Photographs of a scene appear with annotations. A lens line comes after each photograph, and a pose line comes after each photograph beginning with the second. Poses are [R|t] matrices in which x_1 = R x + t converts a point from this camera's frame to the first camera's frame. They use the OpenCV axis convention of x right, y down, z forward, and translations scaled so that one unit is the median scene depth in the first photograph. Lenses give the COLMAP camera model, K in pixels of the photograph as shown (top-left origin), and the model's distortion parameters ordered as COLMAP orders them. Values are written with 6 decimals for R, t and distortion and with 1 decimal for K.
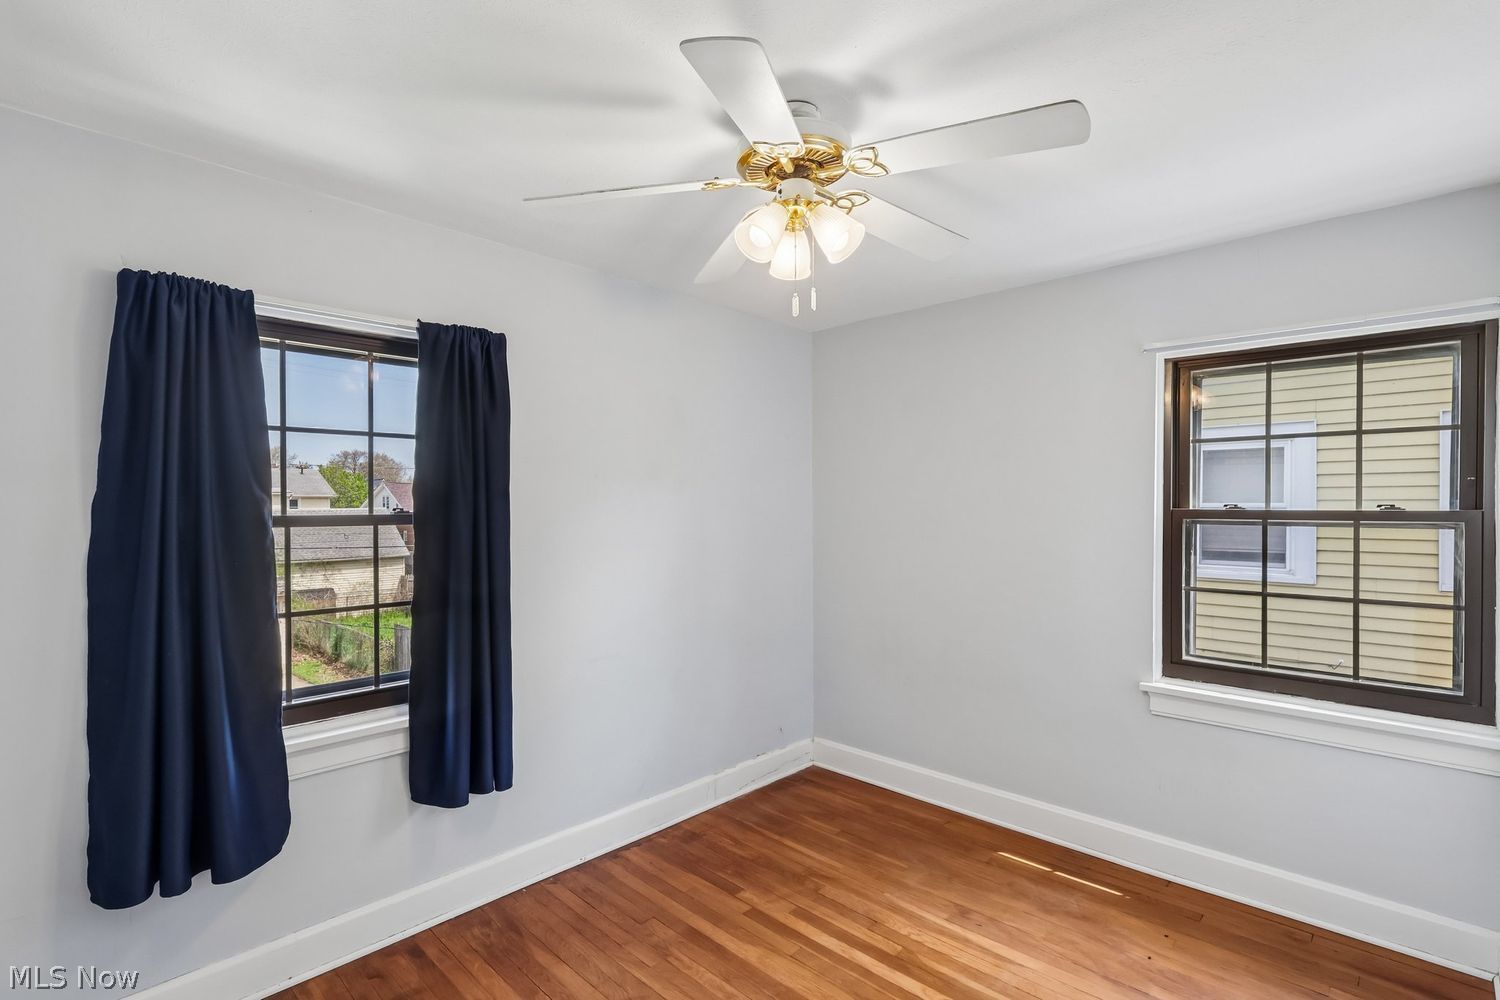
lens RADIAL K [[692.5, 0, 754.2], [0, 692.5, 504.9], [0, 0, 1]] dist [-0.010662, -0.000375]
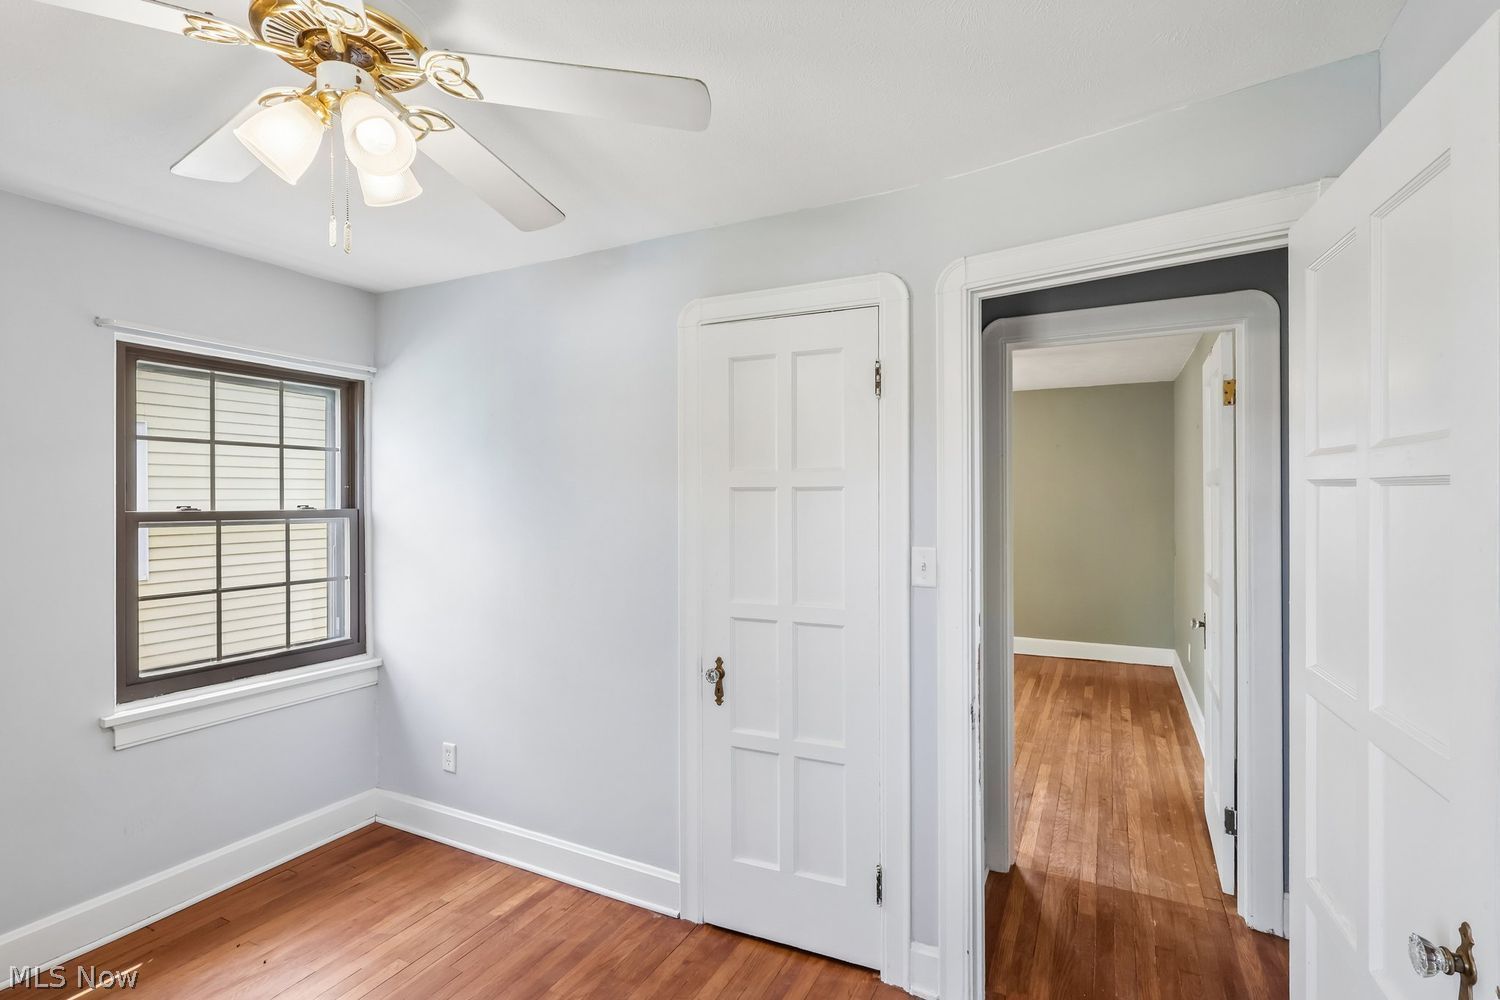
lens RADIAL K [[711.3, 0, 766.6], [0, 711.3, 501.9], [0, 0, 1]] dist [-0.002184, -0.000163]
pose [[-0.303871, 0.002738, 0.952709, -0.553366], [0.017396, 0.999845, 0.002675, 0.005380], [-0.952554, 0.017386, -0.303872, 0.531500]]
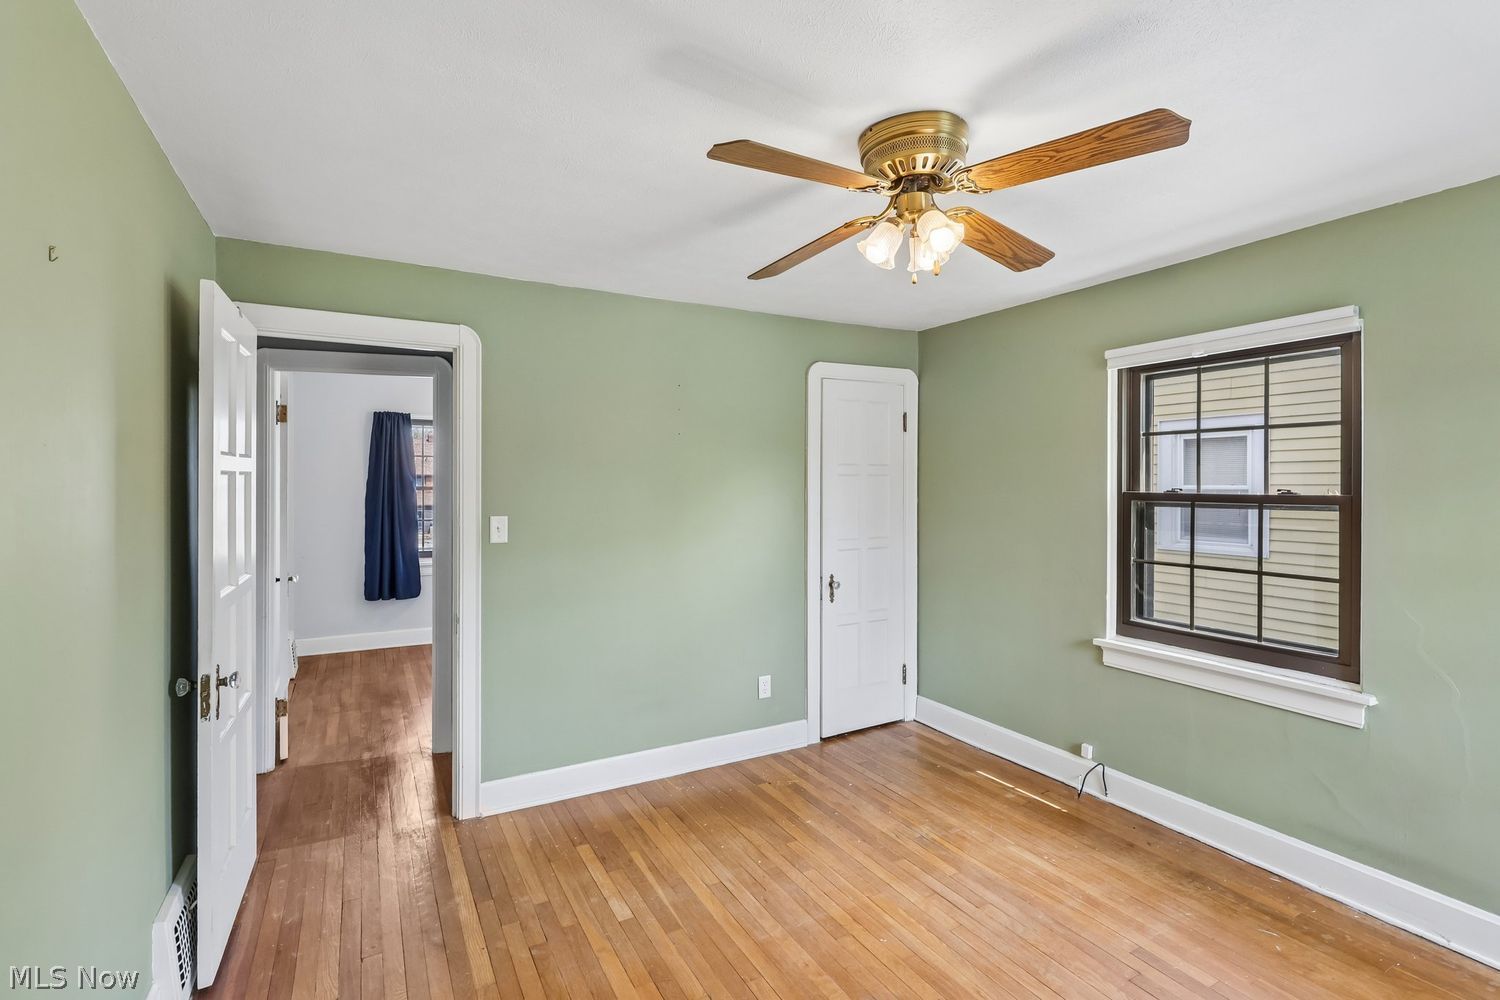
lens RADIAL K [[705.8, 0, 751.3], [0, 705.8, 484.2], [0, 0, 1]] dist [-0.001164, -0.000006]
pose [[0.957312, 0.008596, -0.288928, 0.371767], [-0.009022, 0.999959, -0.000143, -0.001491], [0.288915, 0.002743, 0.957351, -0.357052]]
